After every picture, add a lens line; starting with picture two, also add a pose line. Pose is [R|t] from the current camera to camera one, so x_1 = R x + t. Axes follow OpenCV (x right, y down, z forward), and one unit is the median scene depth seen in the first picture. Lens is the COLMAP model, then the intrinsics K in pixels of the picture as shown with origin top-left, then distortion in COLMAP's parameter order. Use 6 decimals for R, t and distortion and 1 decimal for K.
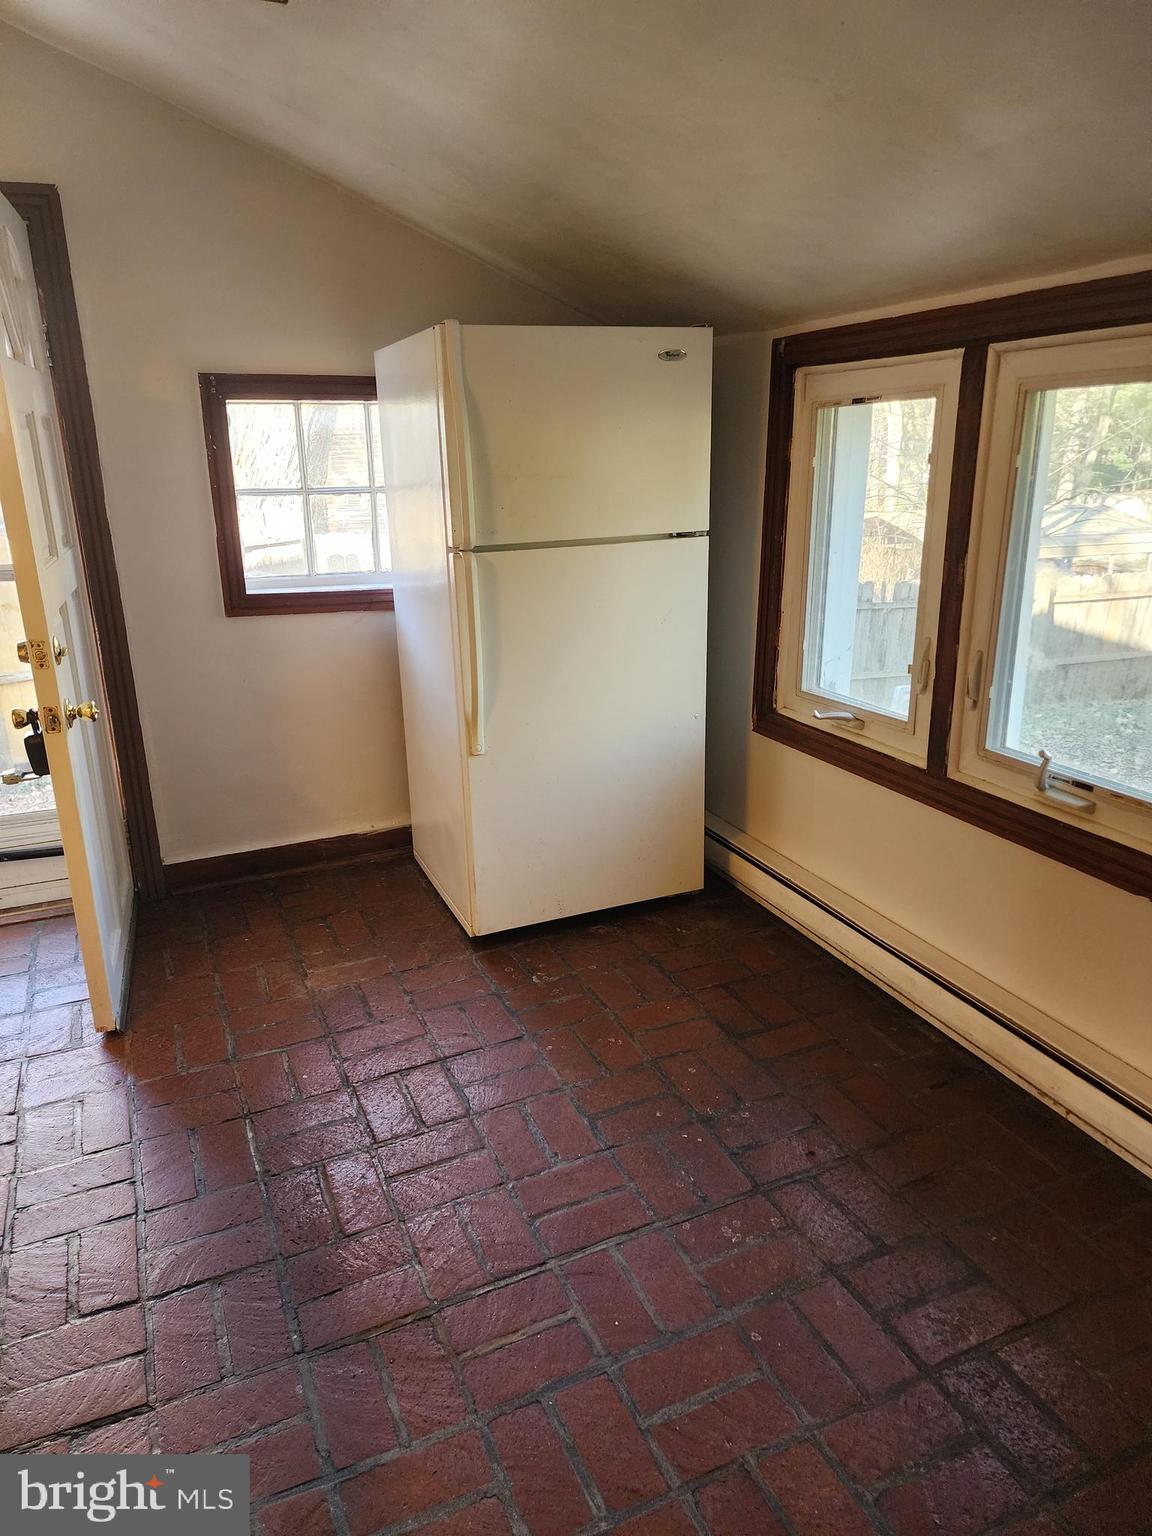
lens RADIAL K [[1038.2, 0, 576.6], [0, 1038.2, 756.5], [0, 0, 1]] dist [0.072294, -0.062839]
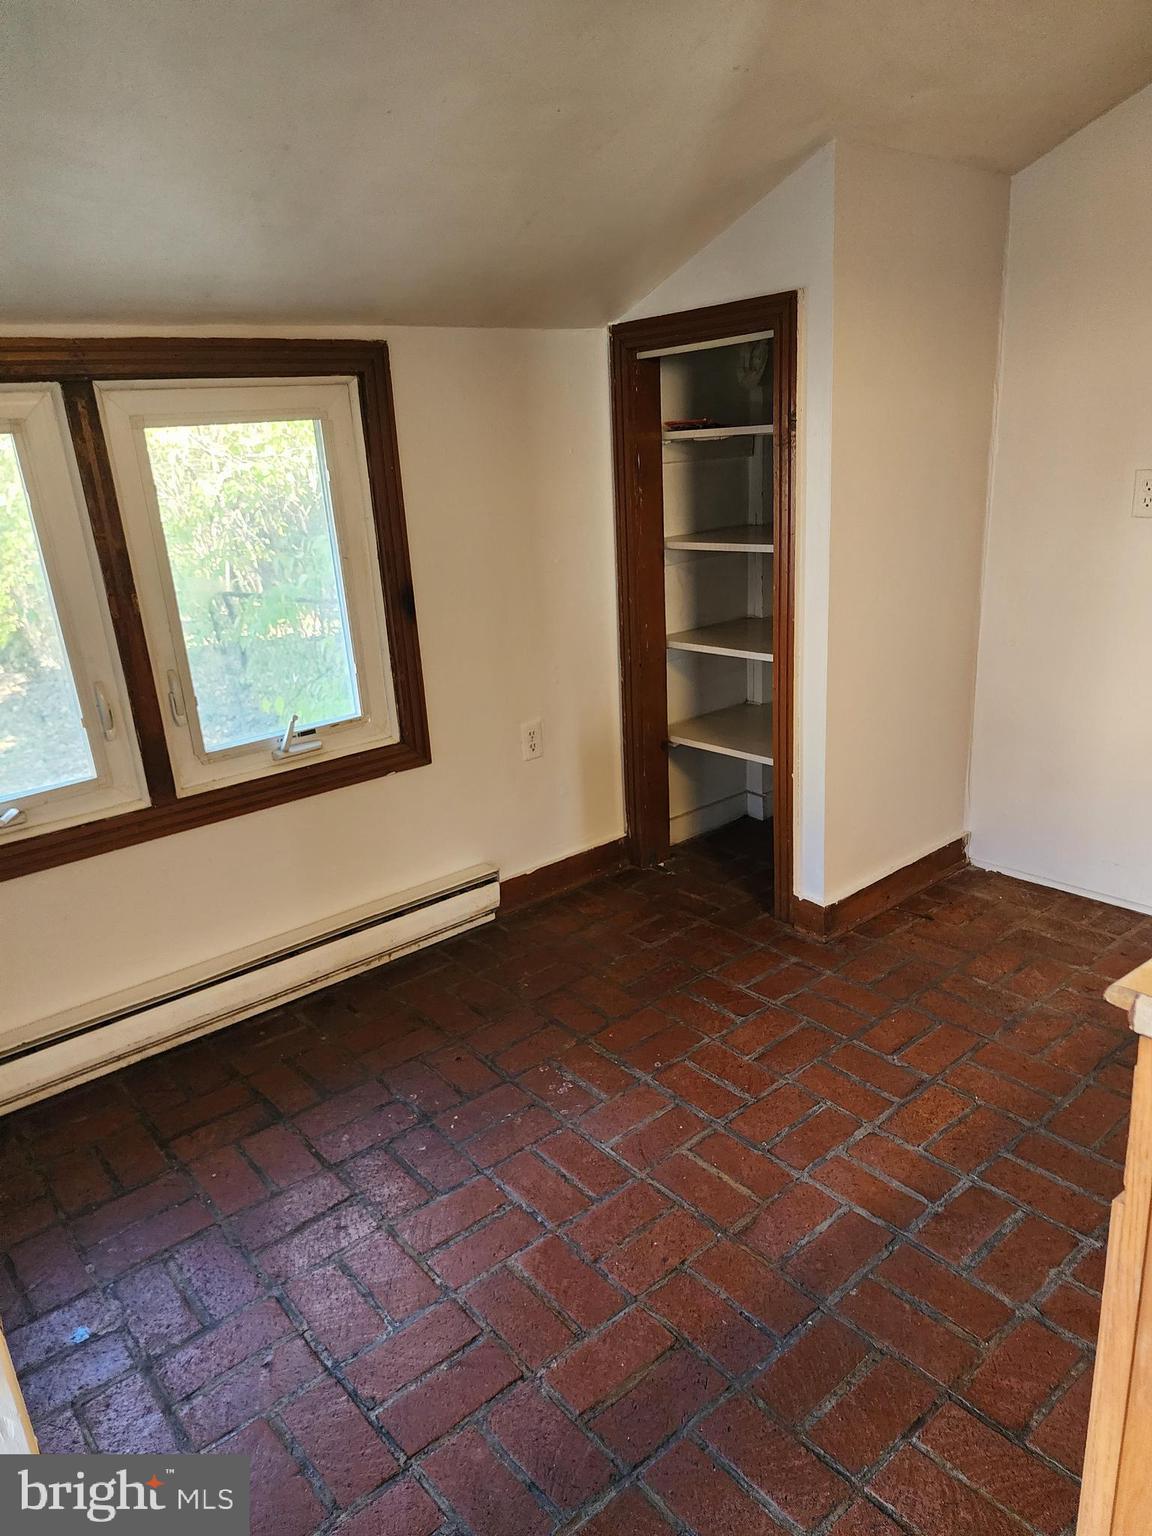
lens RADIAL K [[1038.2, 0, 563.5], [0, 1038.2, 766.7], [0, 0, 1]] dist [0.072294, -0.062839]
pose [[-0.267562, -0.256345, 0.928815, -0.778135], [0.348923, 0.872758, 0.341388, -0.254639], [-0.898144, 0.415427, -0.144072, 0.891075]]
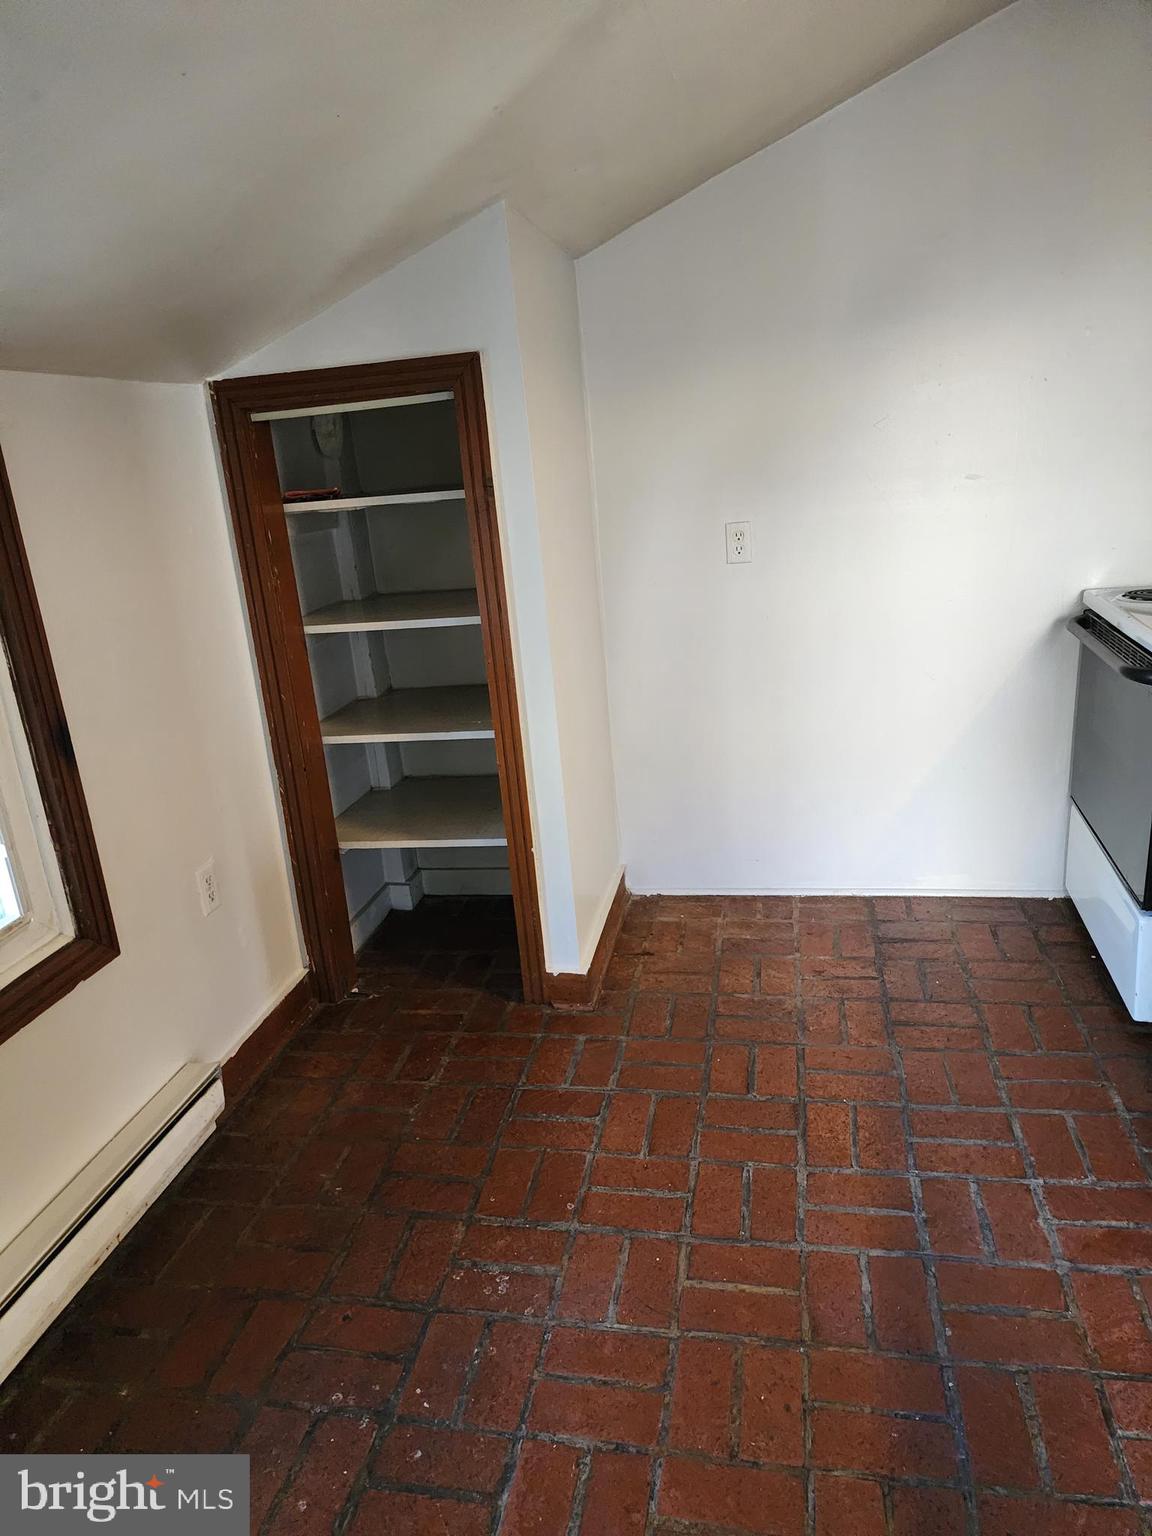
lens RADIAL K [[1038.2, 0, 571.2], [0, 1038.2, 764.8], [0, 0, 1]] dist [0.072294, -0.062839]
pose [[-0.808226, -0.080012, 0.583411, -0.396357], [0.272685, 0.827253, 0.491217, -0.379530], [-0.521932, 0.556102, -0.646790, 1.170572]]
